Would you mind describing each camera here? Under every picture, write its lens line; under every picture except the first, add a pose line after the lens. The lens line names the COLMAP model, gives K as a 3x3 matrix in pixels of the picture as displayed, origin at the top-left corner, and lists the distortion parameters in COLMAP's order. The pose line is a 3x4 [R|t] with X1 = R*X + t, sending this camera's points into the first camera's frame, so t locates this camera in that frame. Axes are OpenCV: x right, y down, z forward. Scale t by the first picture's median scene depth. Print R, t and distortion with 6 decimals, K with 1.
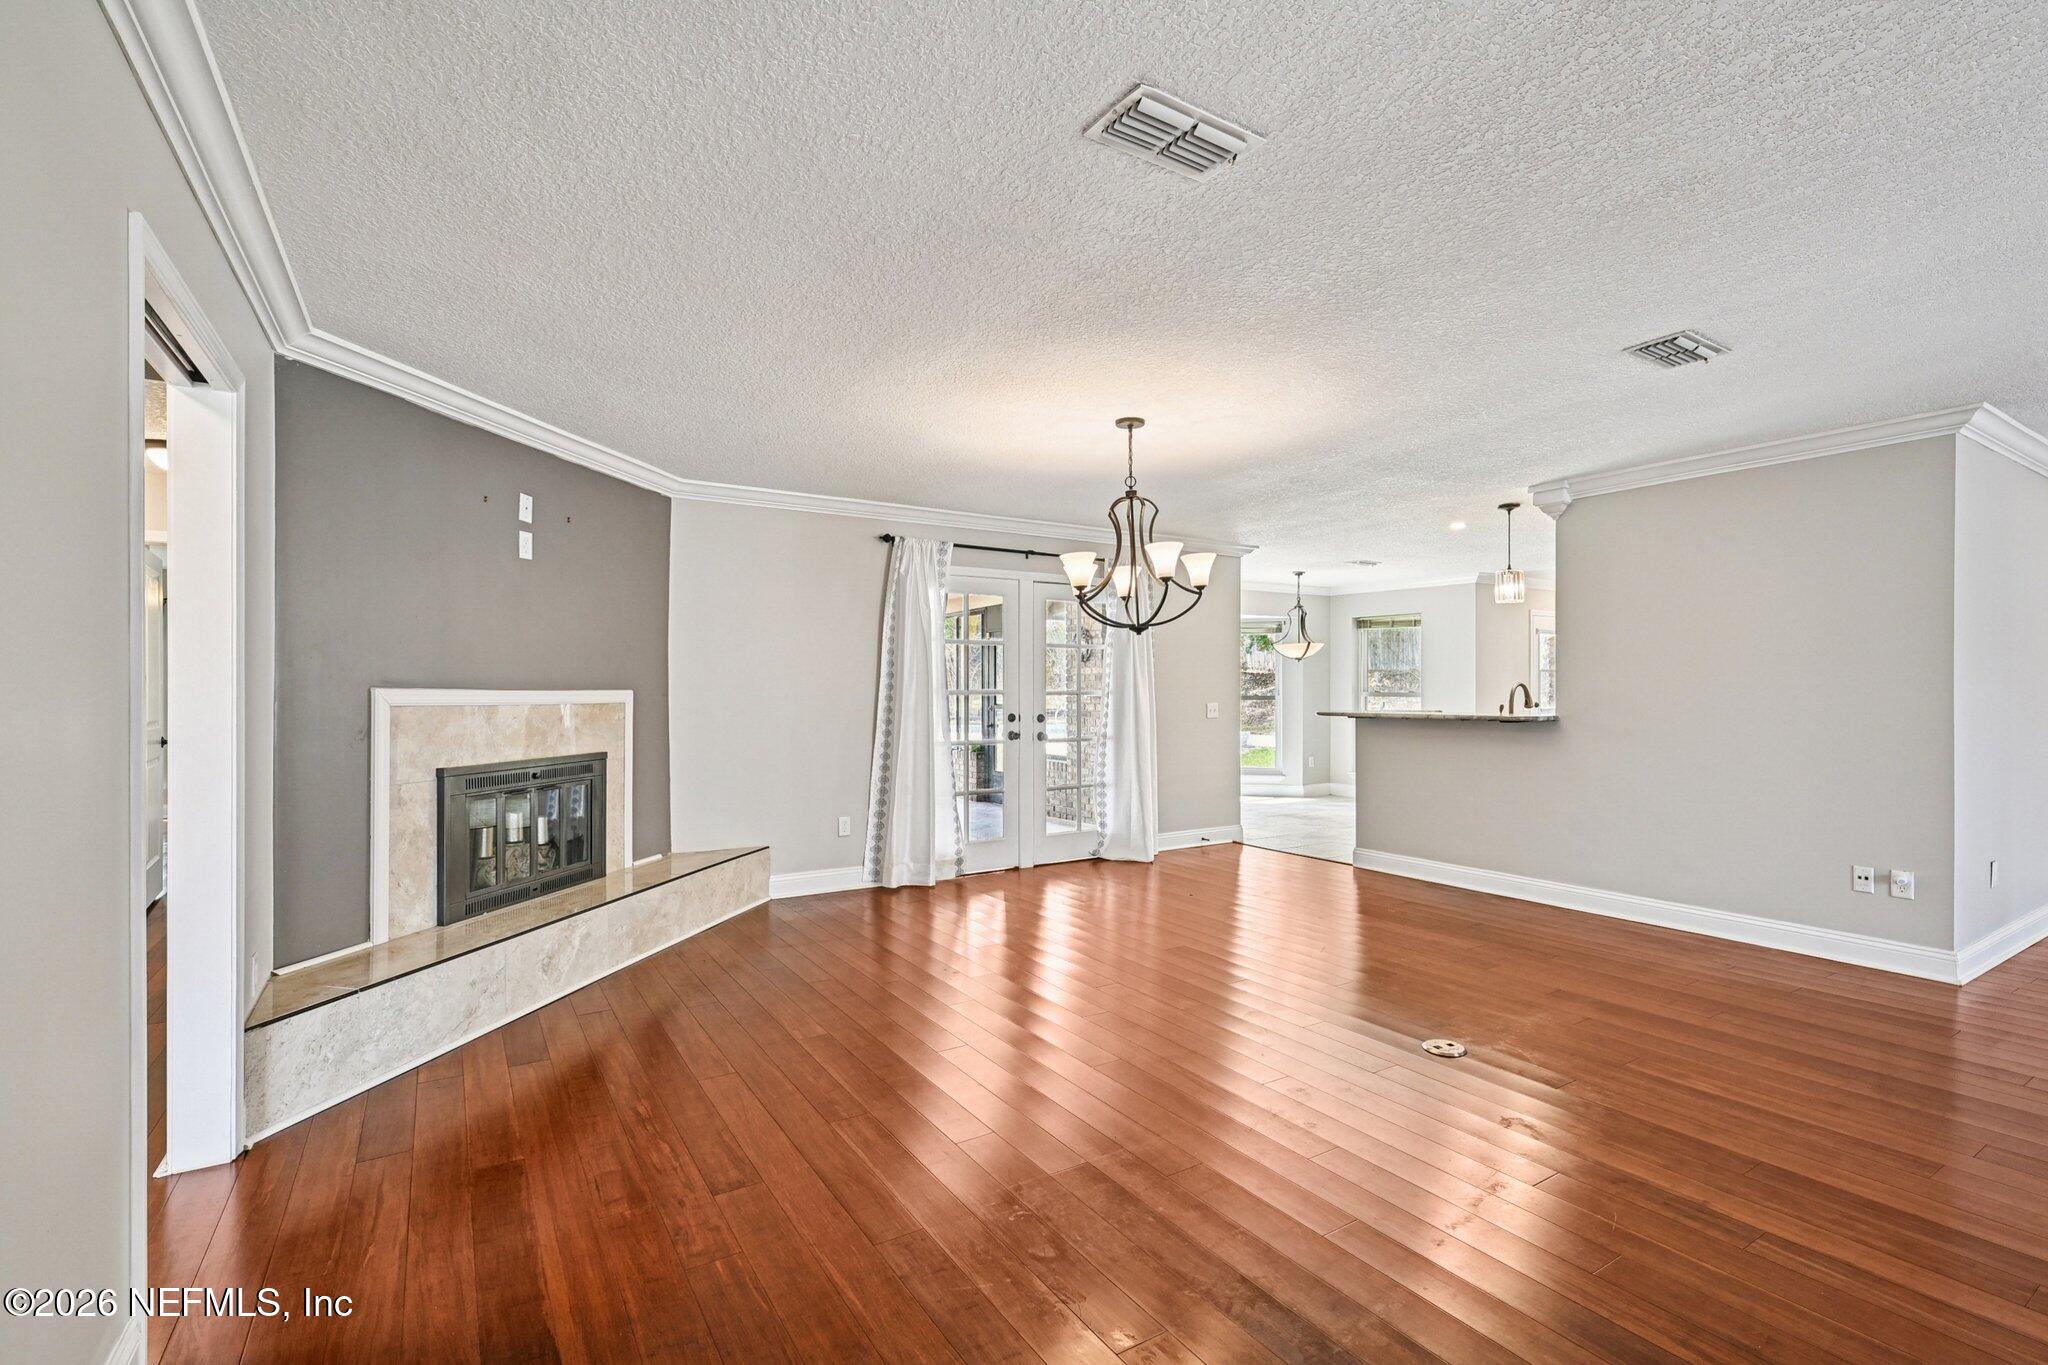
lens RADIAL K [[919.5, 0, 1035.3], [0, 919.5, 690.4], [0, 0, 1]] dist [0.000123, 0.000670]
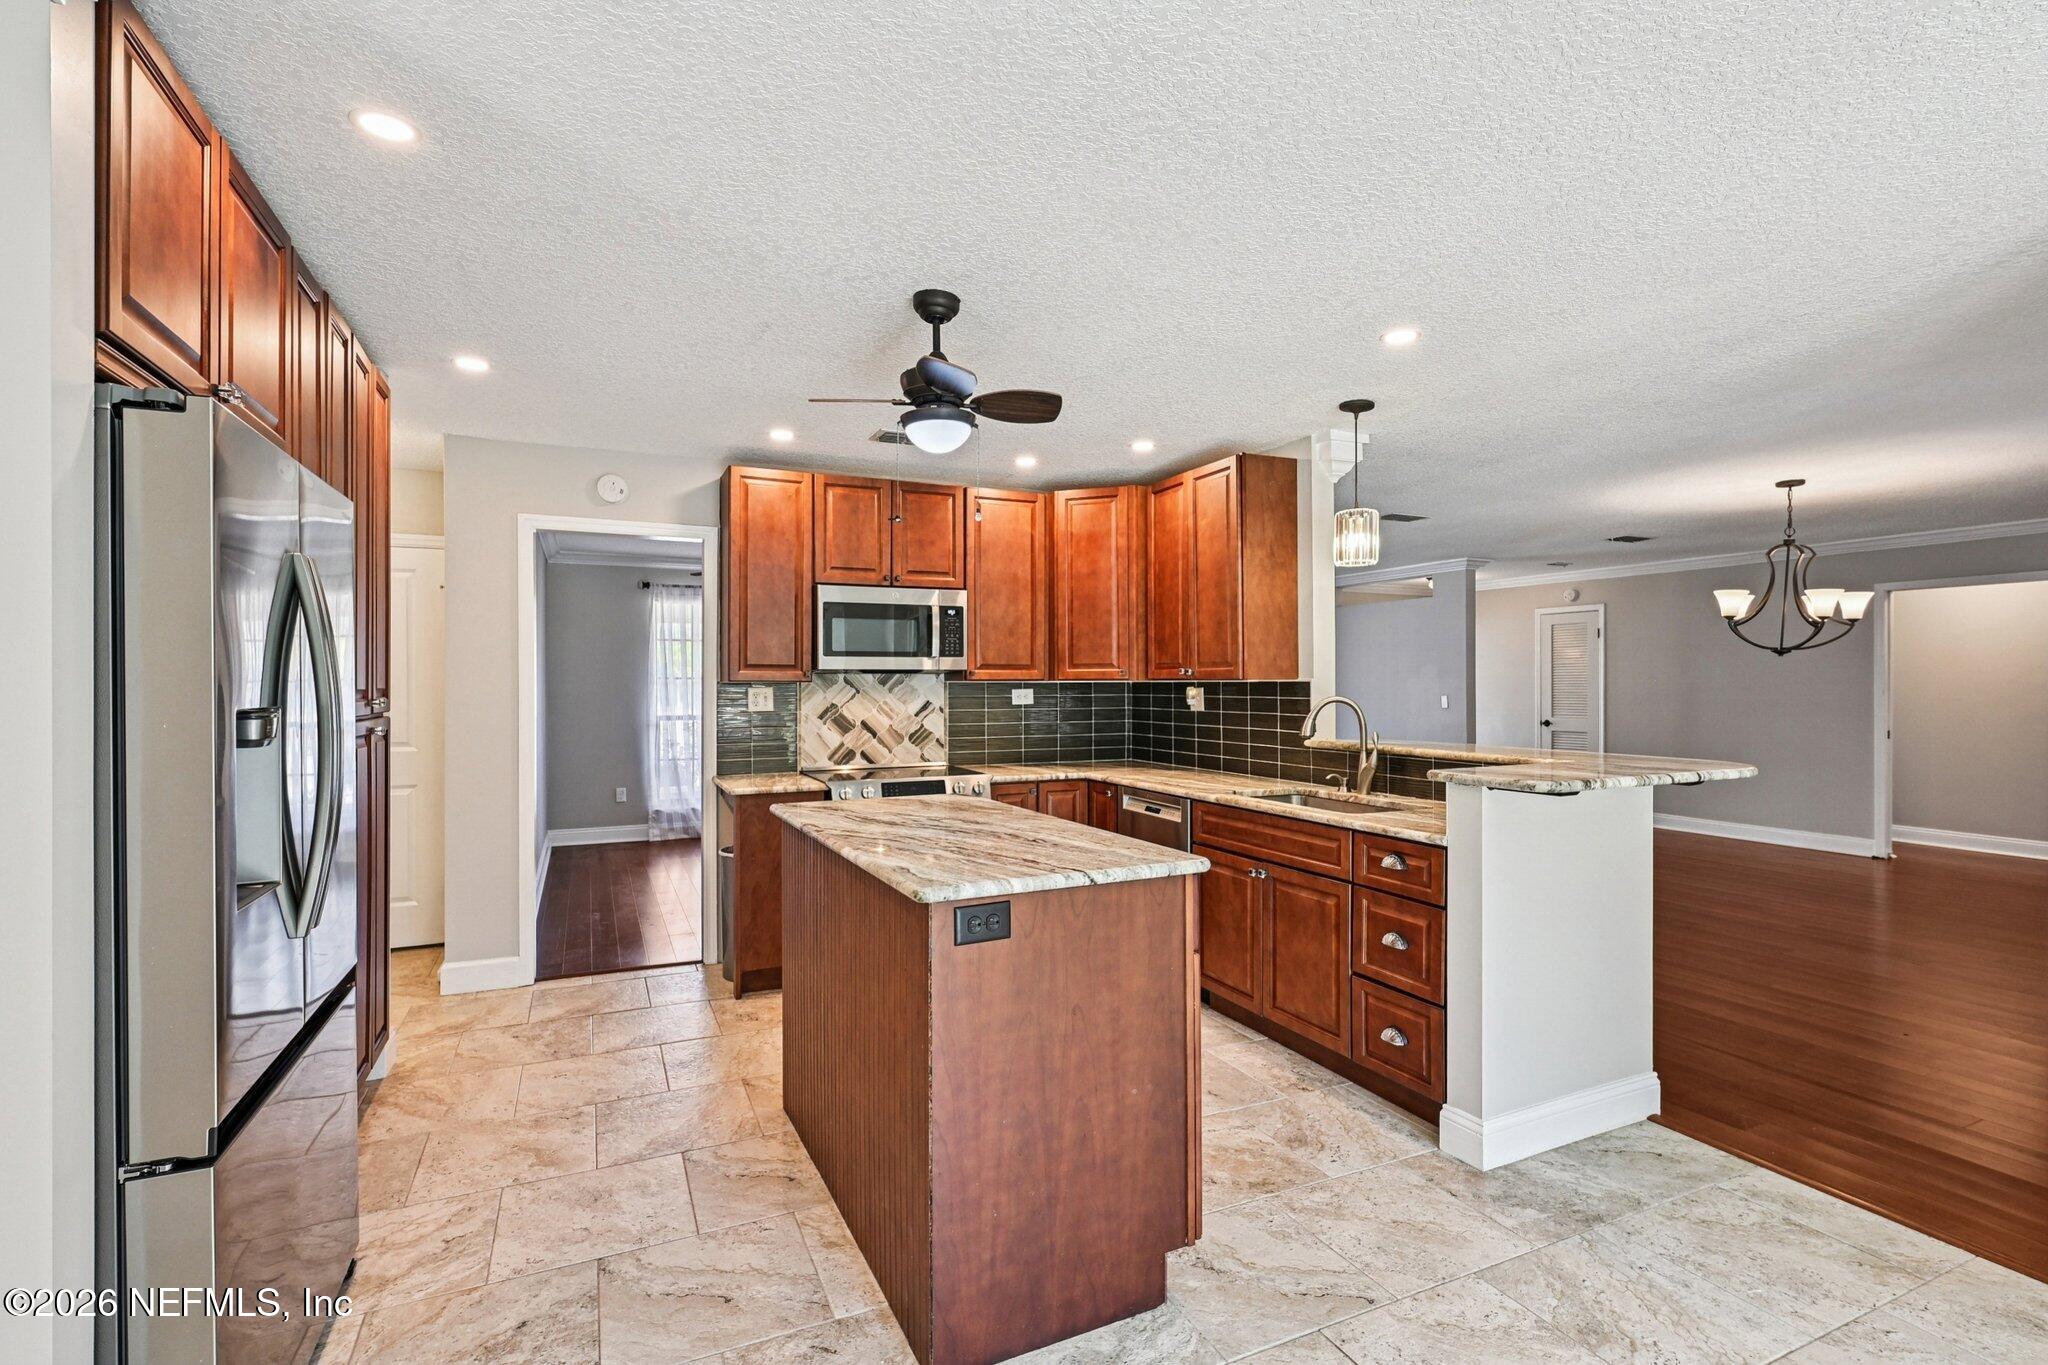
lens RADIAL K [[959.2, 0, 1030.0], [0, 959.2, 684.2], [0, 0, 1]] dist [-0.000578, -0.000036]
pose [[-0.990561, 0.002294, 0.137053, 0.907016], [0.002502, 0.999996, 0.001345, -0.025835], [-0.137050, 0.001675, -0.990563, 2.336880]]
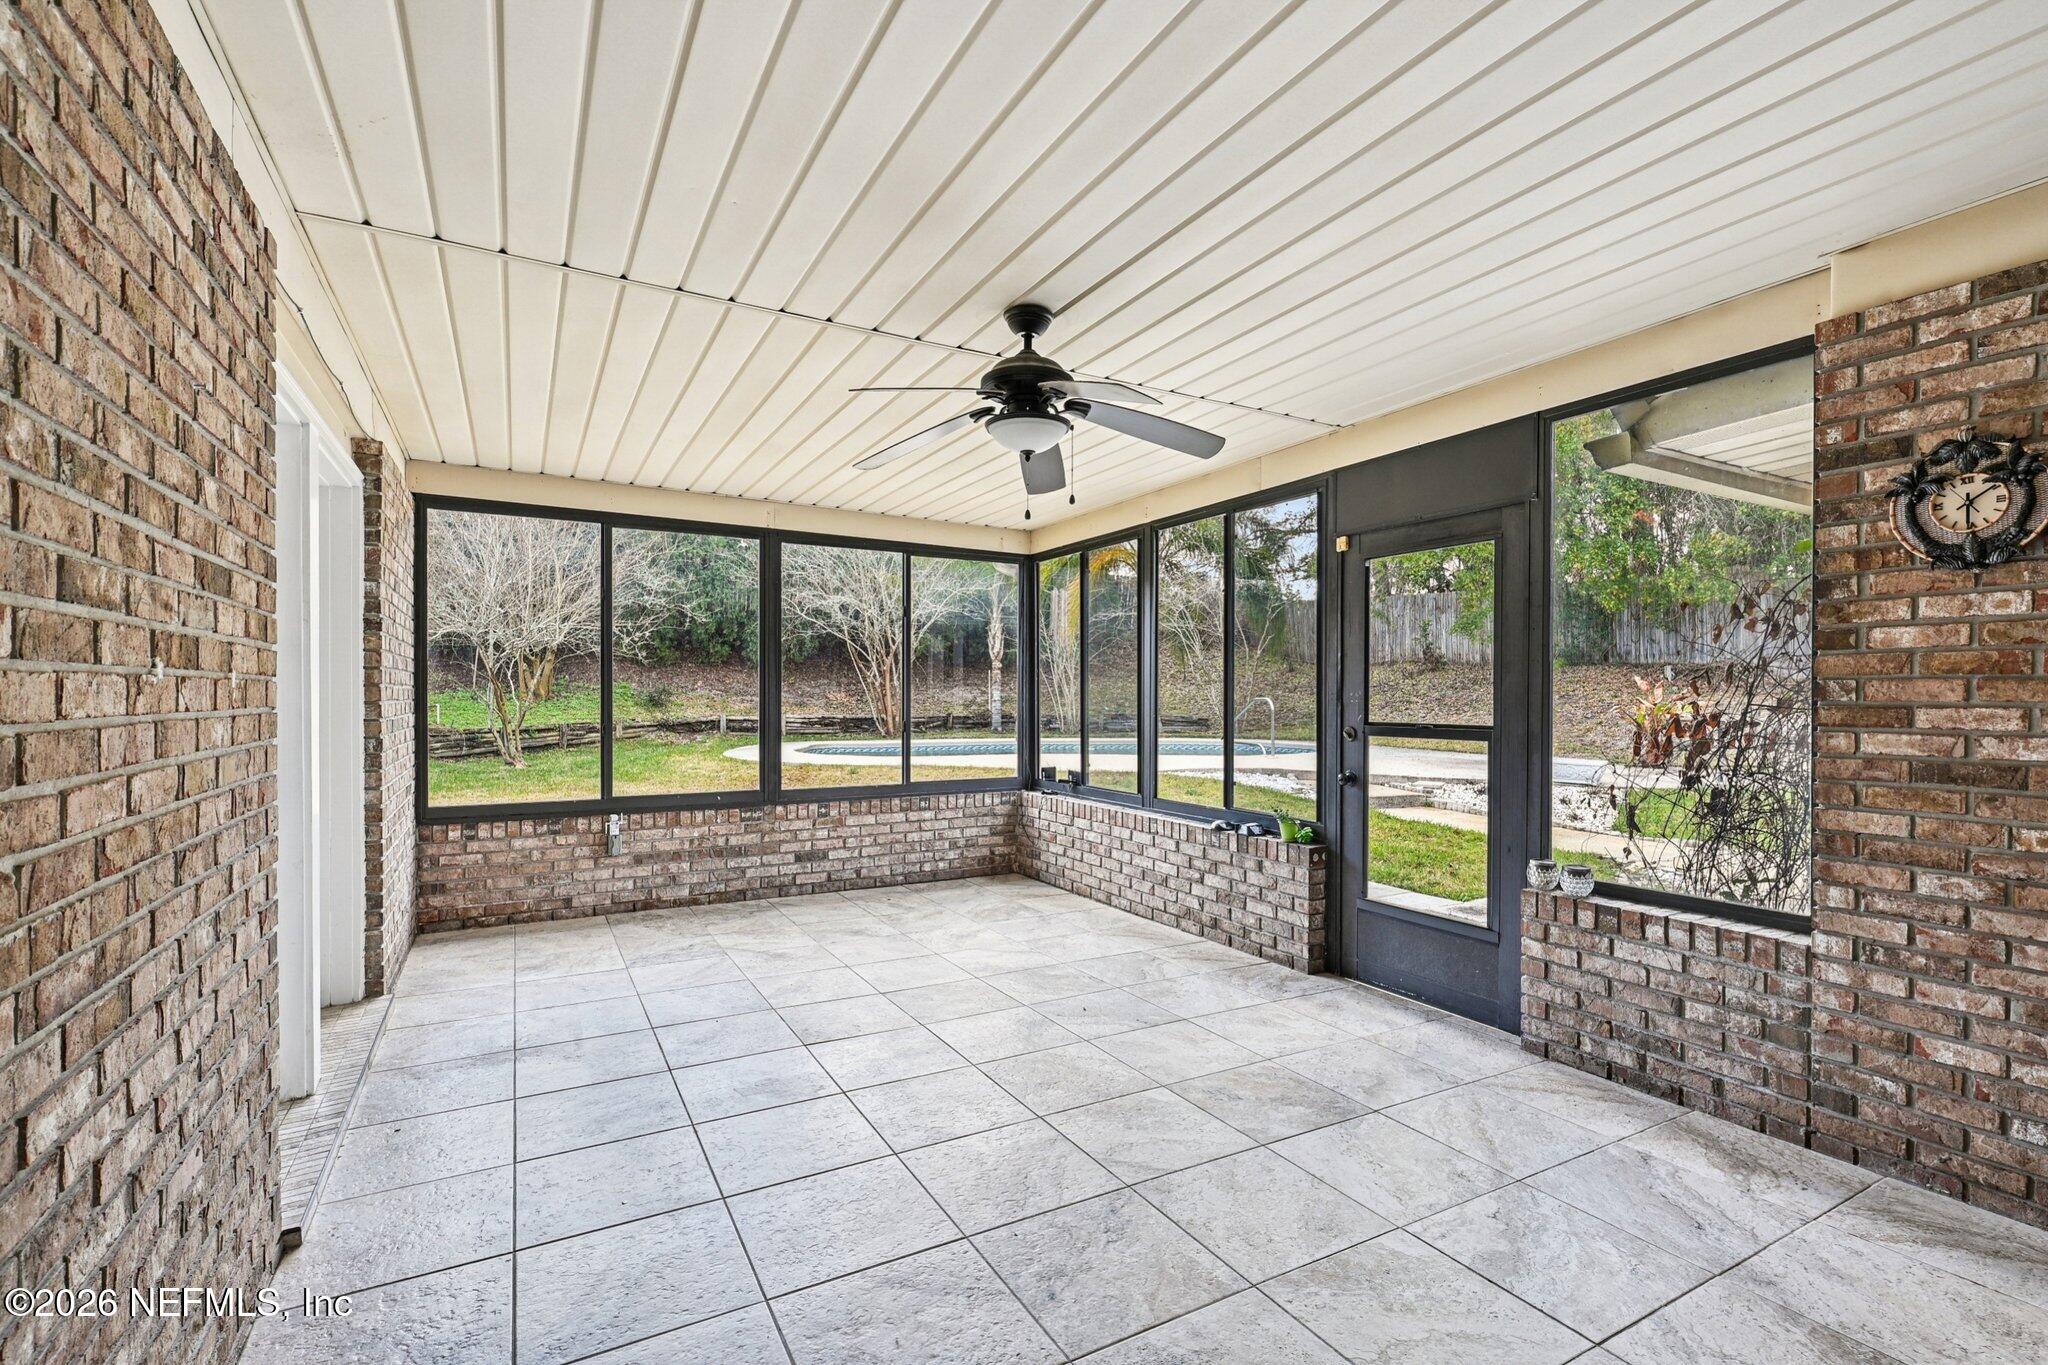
lens RADIAL K [[925.3, 0, 1030.8], [0, 925.3, 696.3], [0, 0, 1]] dist [-0.001453, -0.000017]
pose [[0.997944, 0.001610, -0.064068, -0.402890], [-0.001337, 0.999990, 0.004304, 0.006553], [0.064074, -0.004210, 0.997936, 1.573376]]
